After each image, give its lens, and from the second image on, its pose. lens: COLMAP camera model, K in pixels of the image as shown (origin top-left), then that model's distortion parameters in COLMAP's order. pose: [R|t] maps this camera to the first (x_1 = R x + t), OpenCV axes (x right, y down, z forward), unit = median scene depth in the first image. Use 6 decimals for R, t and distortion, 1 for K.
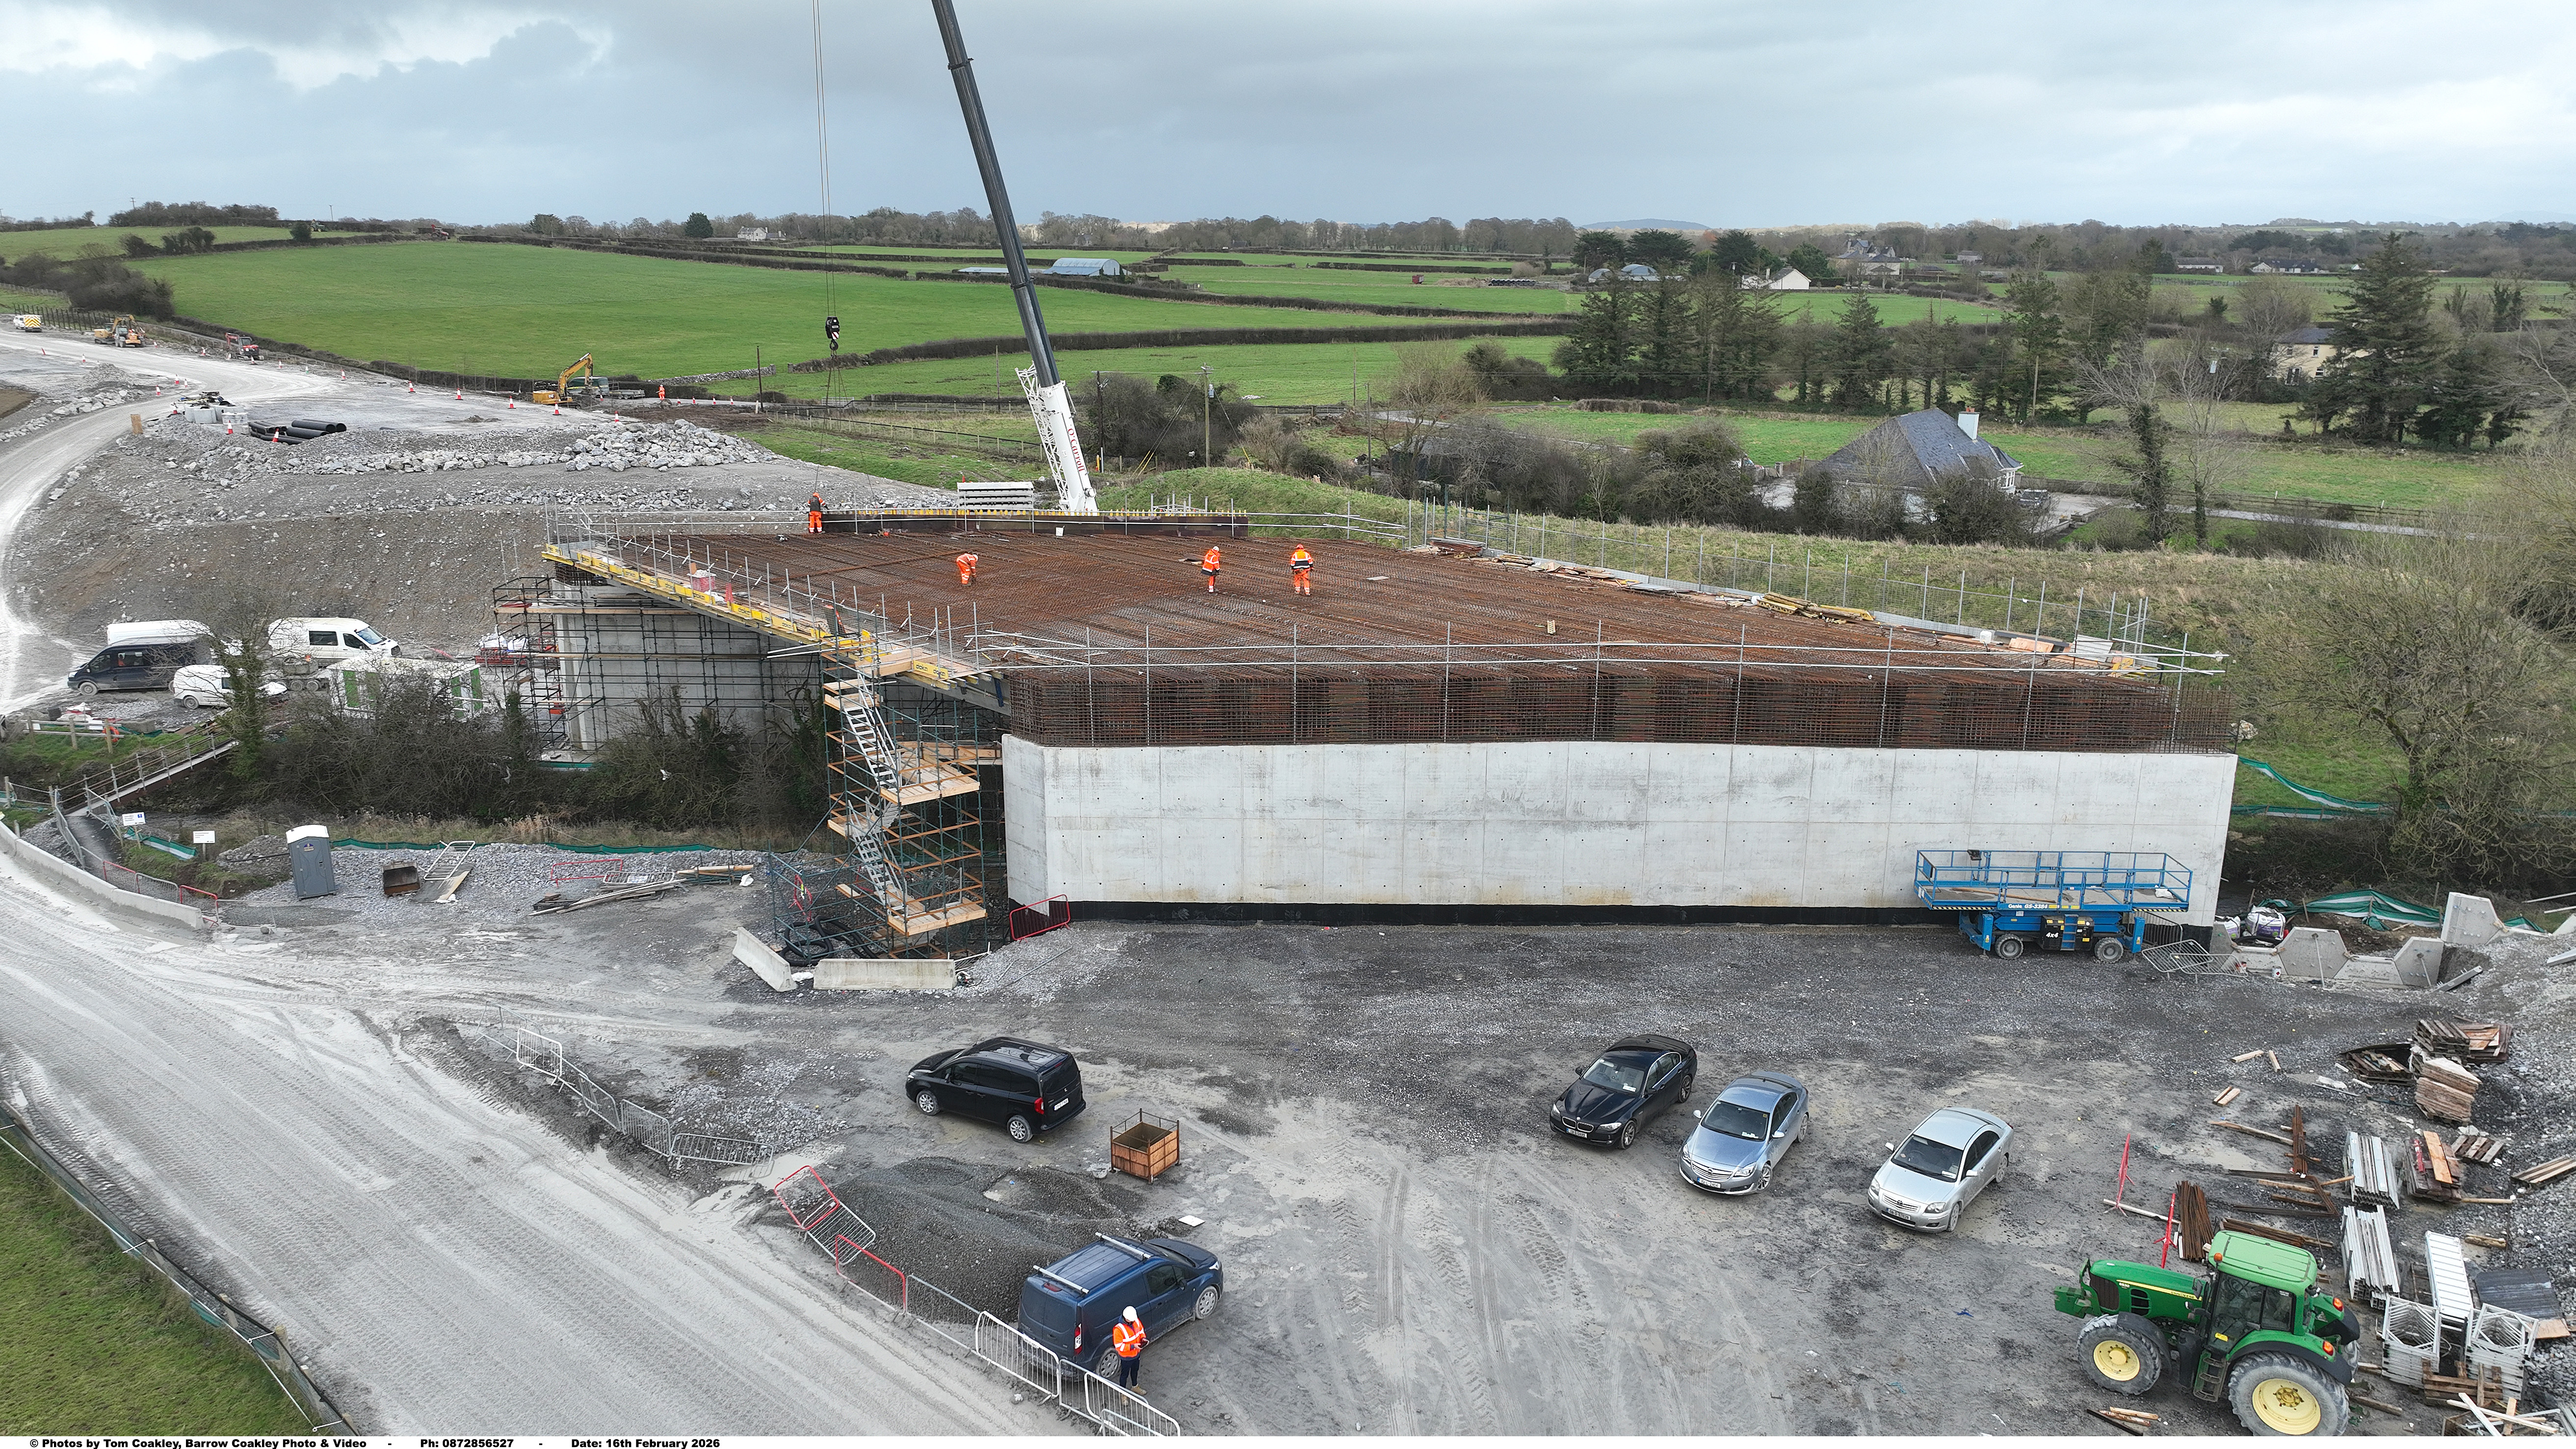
lens RADIAL K [[1814.9, 0, 1289.0], [0, 1814.9, 724.7], [0, 0, 1]] dist [-0.000353, 0.015910]
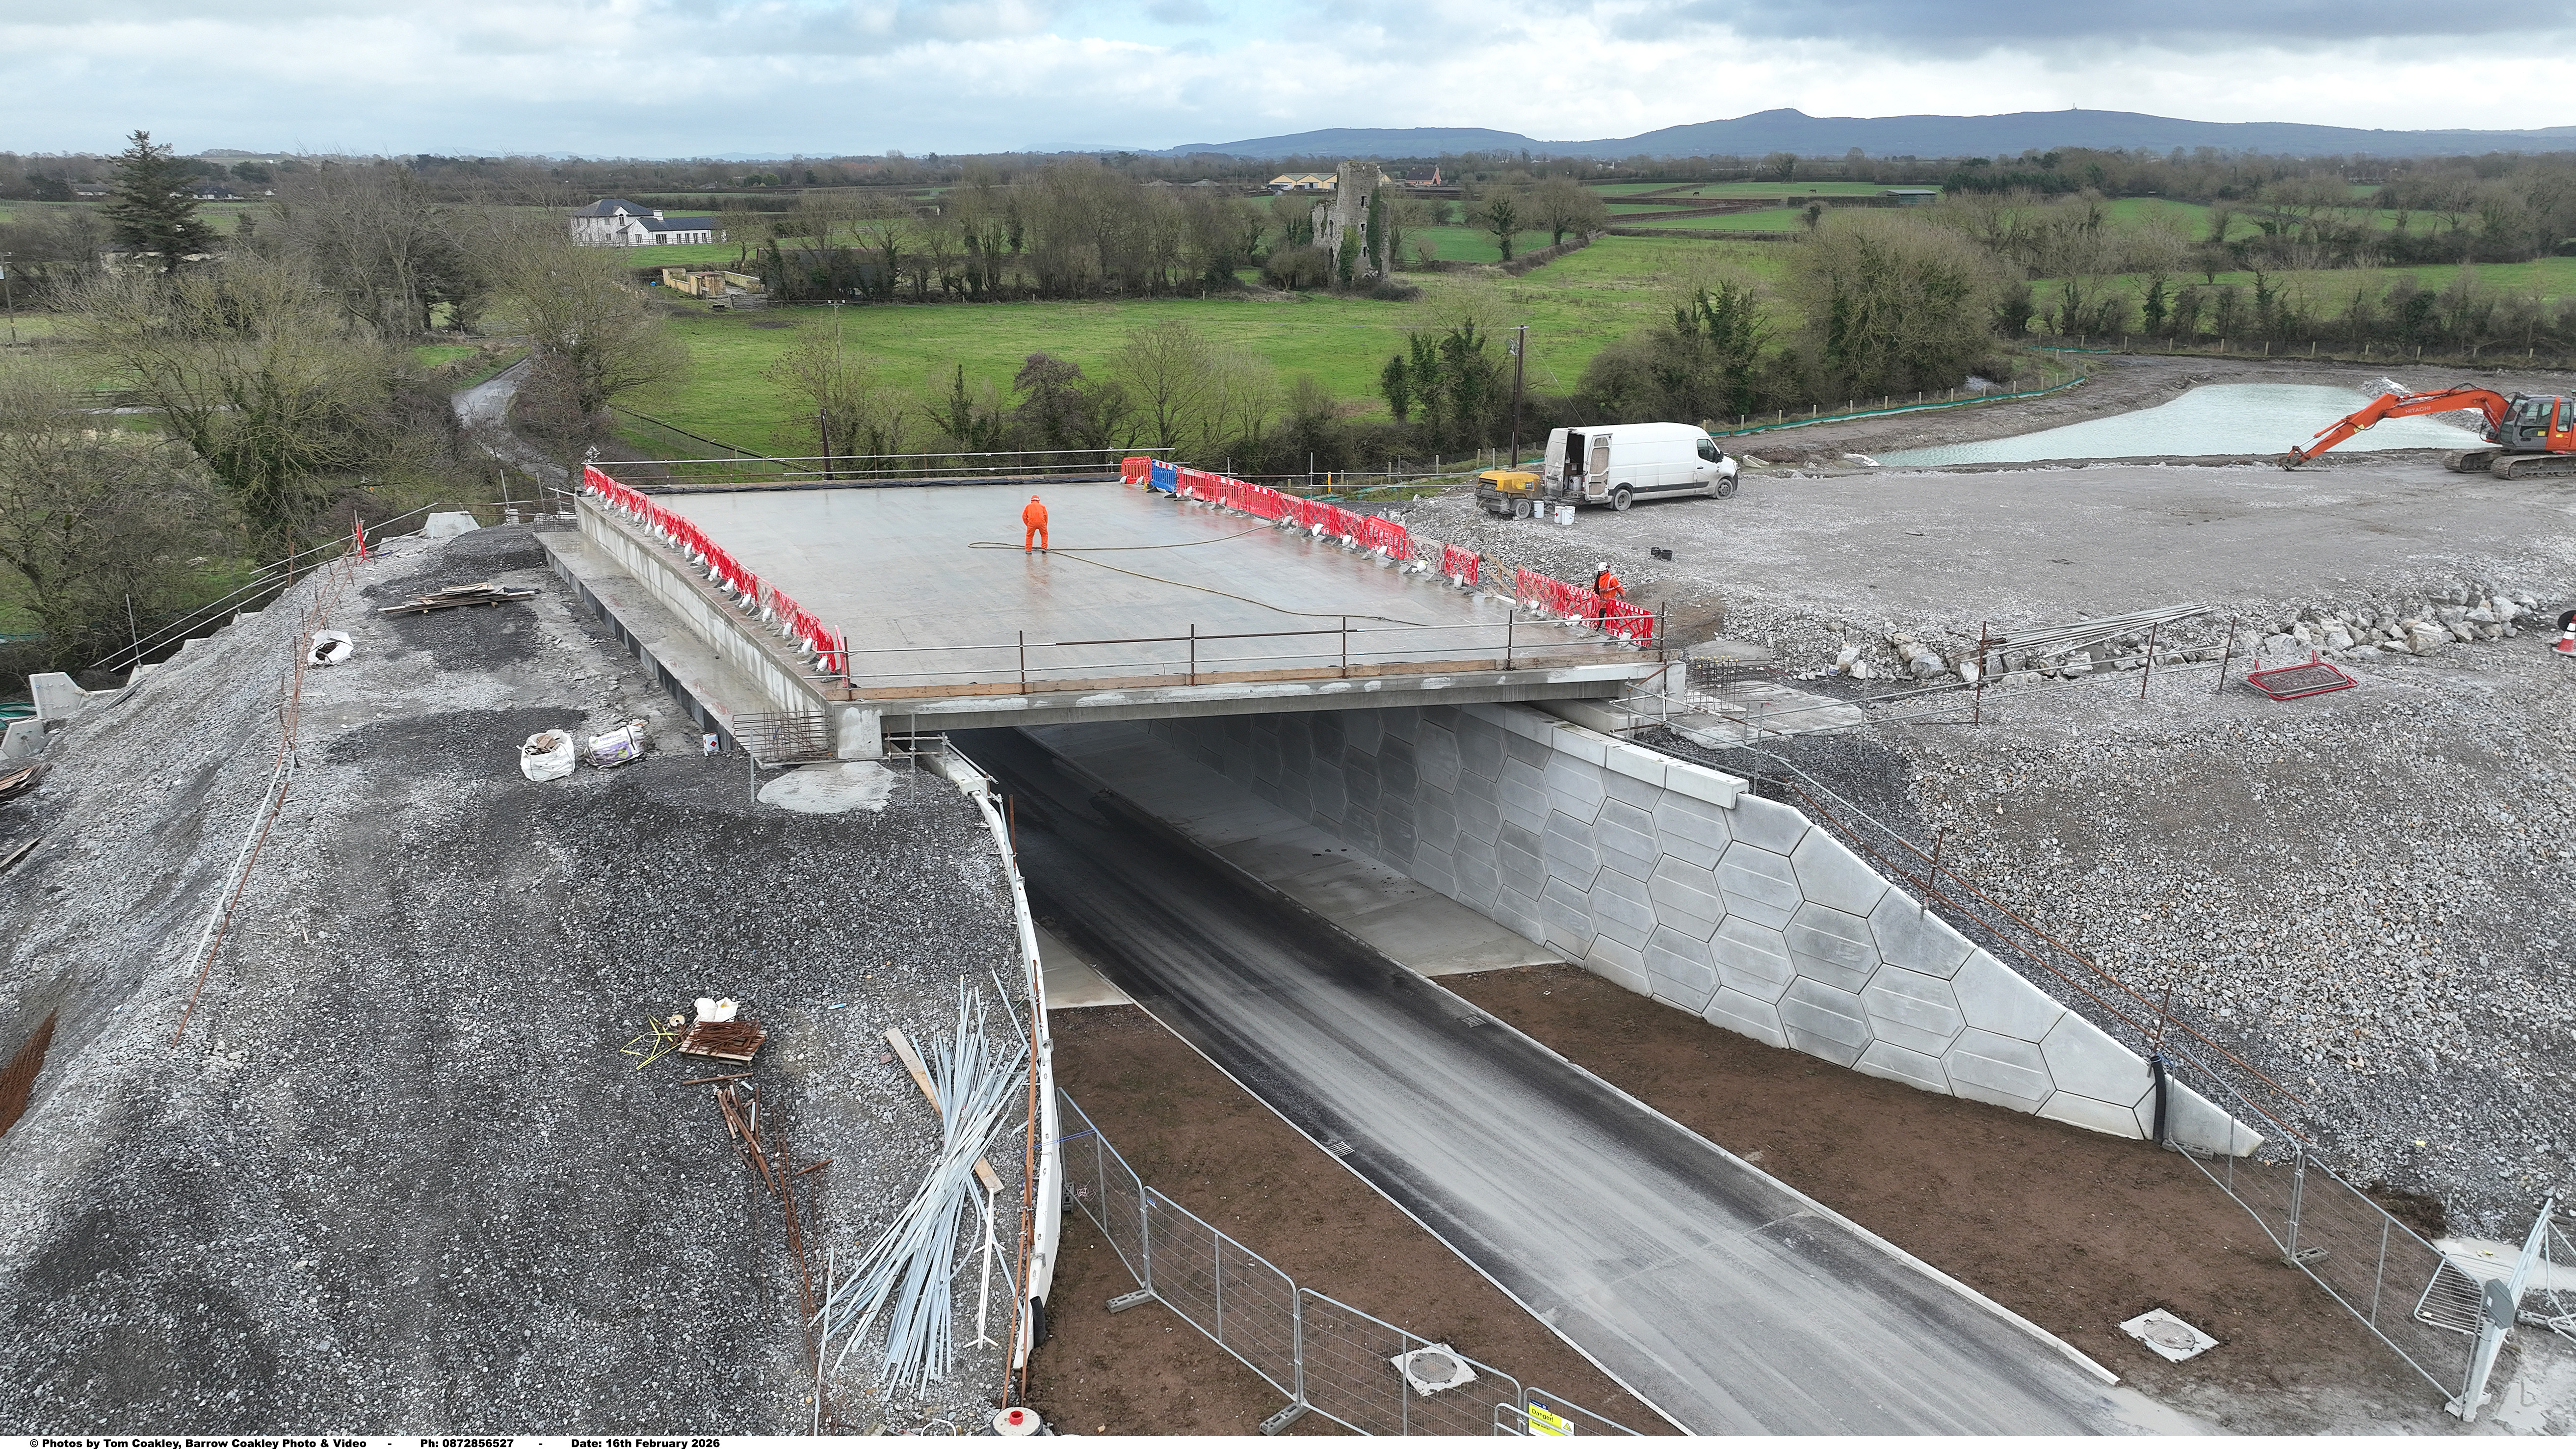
lens RADIAL K [[1814.9, 0, 1291.6], [0, 1814.9, 723.7], [0, 0, 1]] dist [-0.000353, 0.015910]
pose [[0.544124, -0.250943, 0.800597, 0.110037], [0.223950, 0.963042, 0.149654, 0.087205], [-0.808564, 0.097863, 0.580213, -0.182309]]
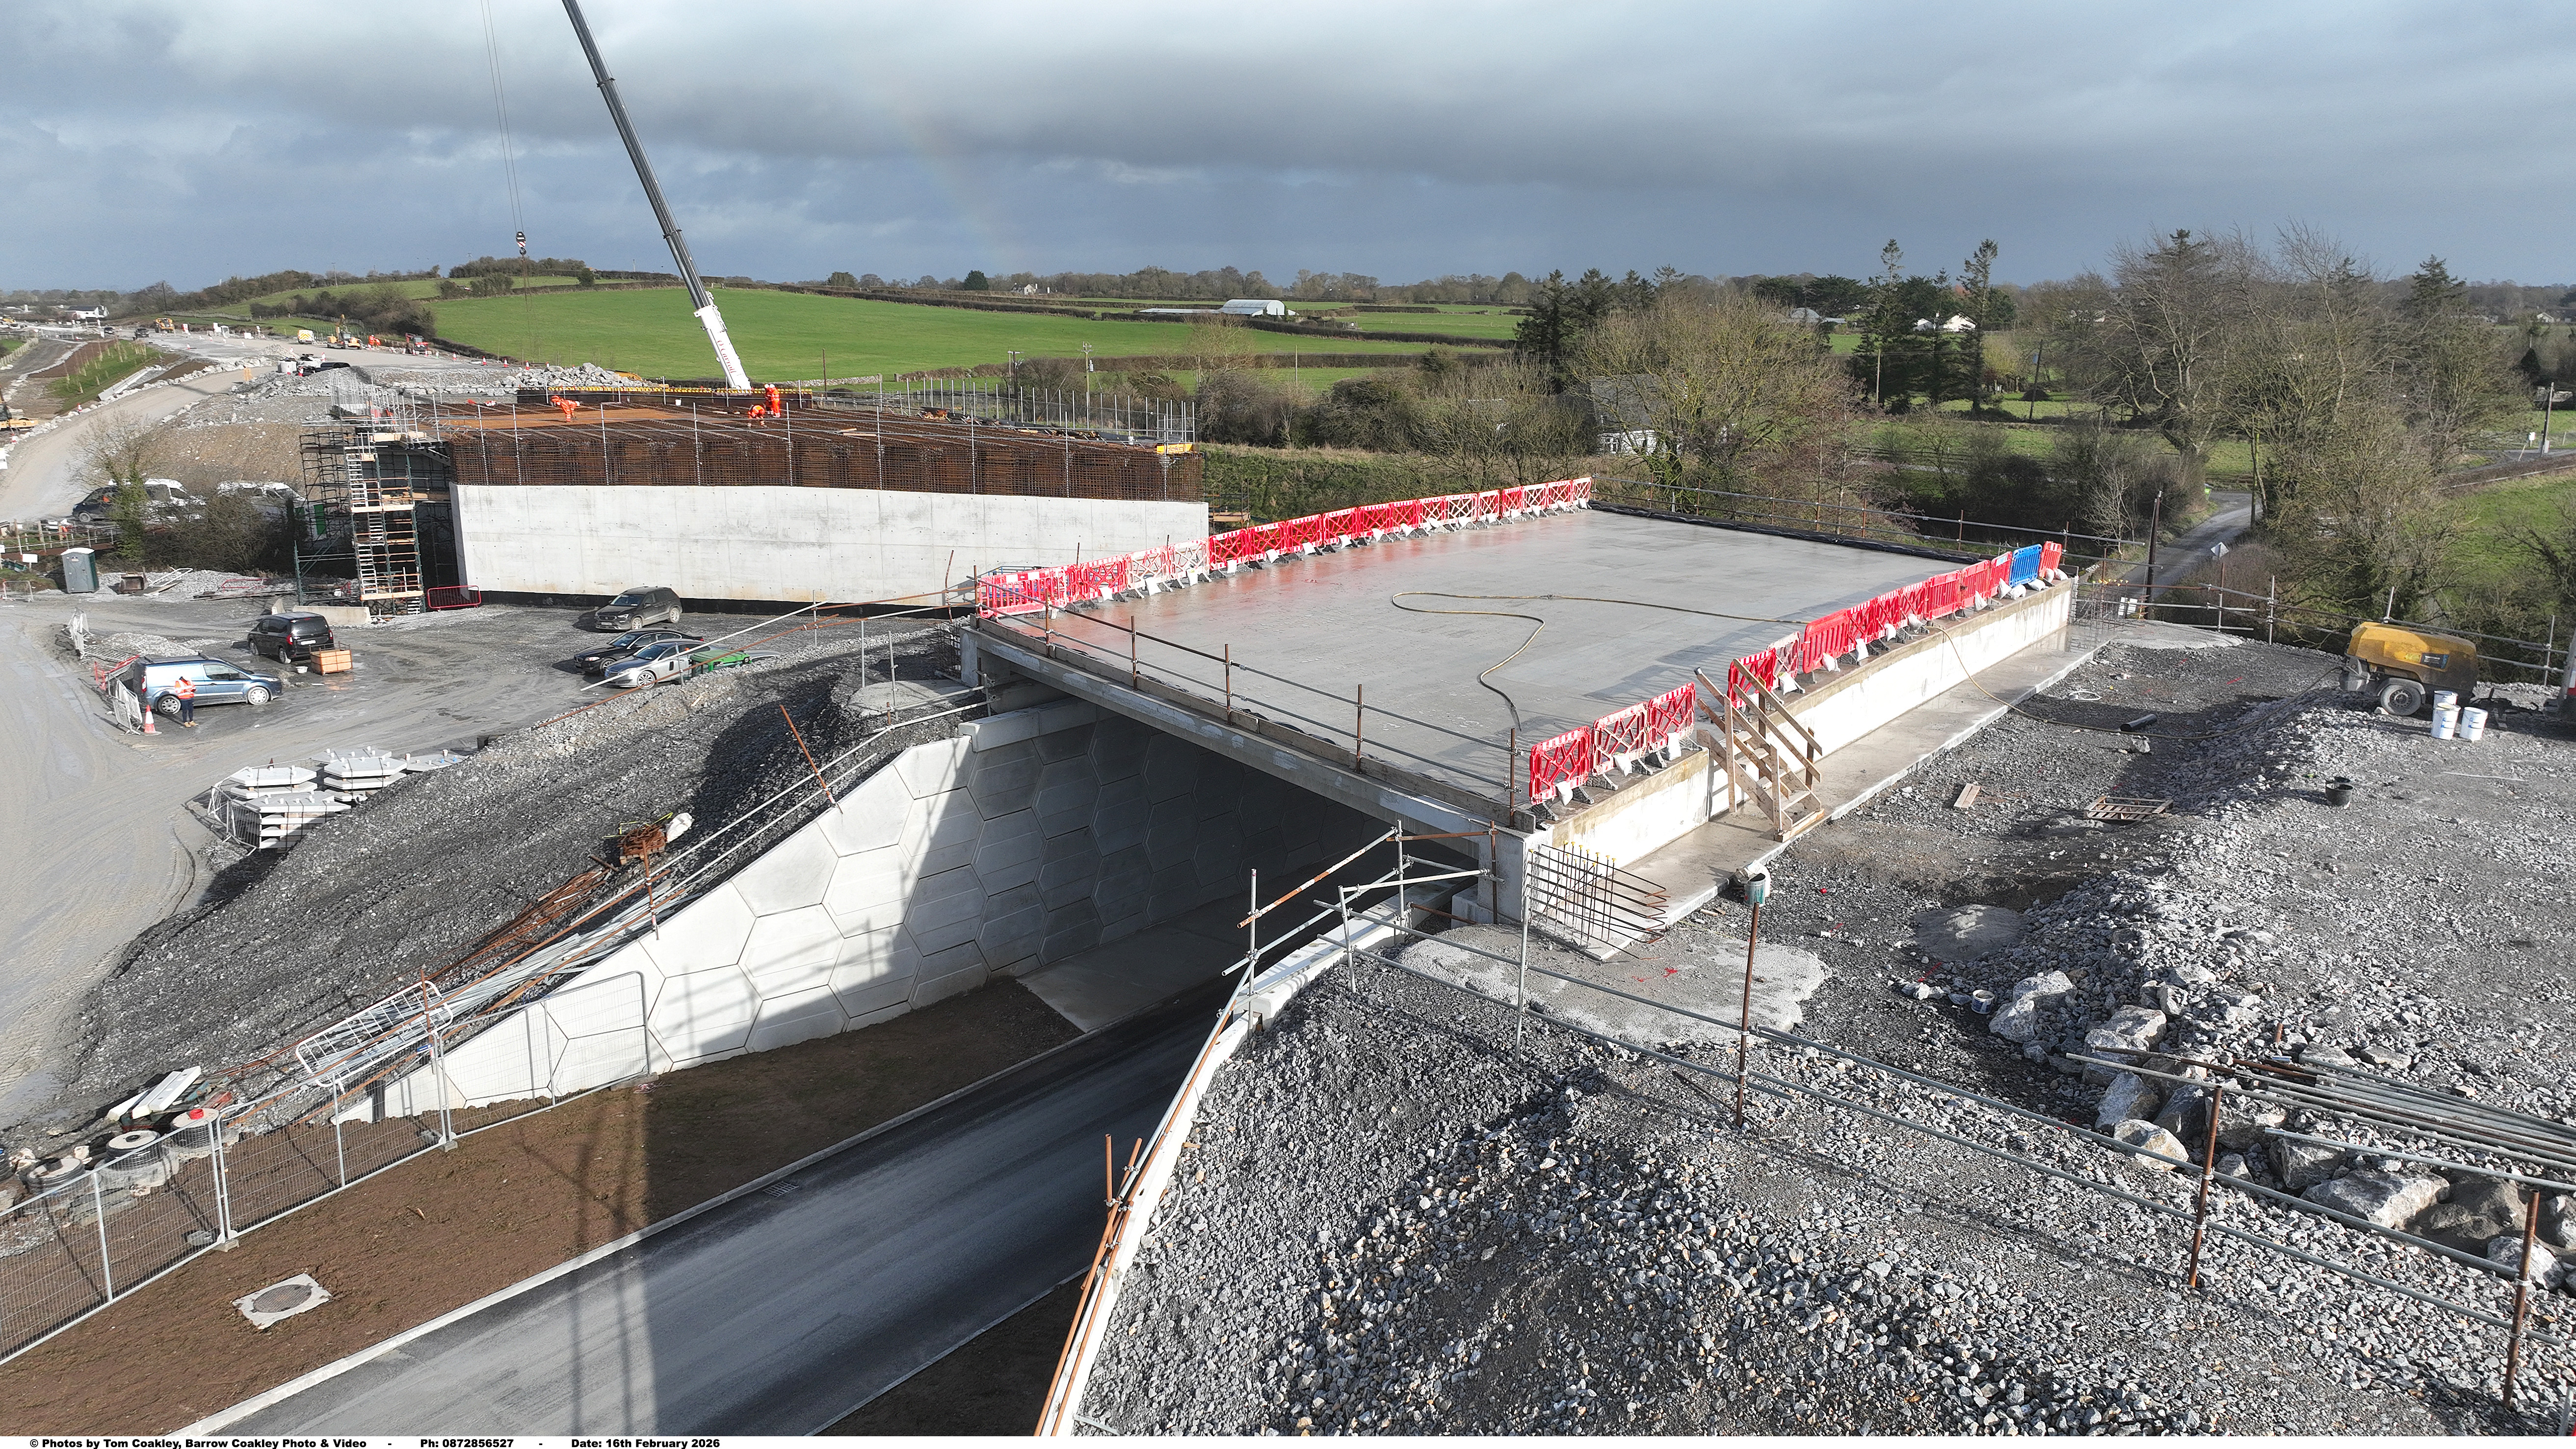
lens RADIAL K [[1814.9, 0, 1291.1], [0, 1814.9, 729.7], [0, 0, 1]] dist [-0.000353, 0.015910]
pose [[0.985526, 0.038129, -0.165179, 0.565237], [-0.043455, 0.998642, -0.028752, 0.160010], [0.163859, 0.035513, 0.985844, -0.273029]]
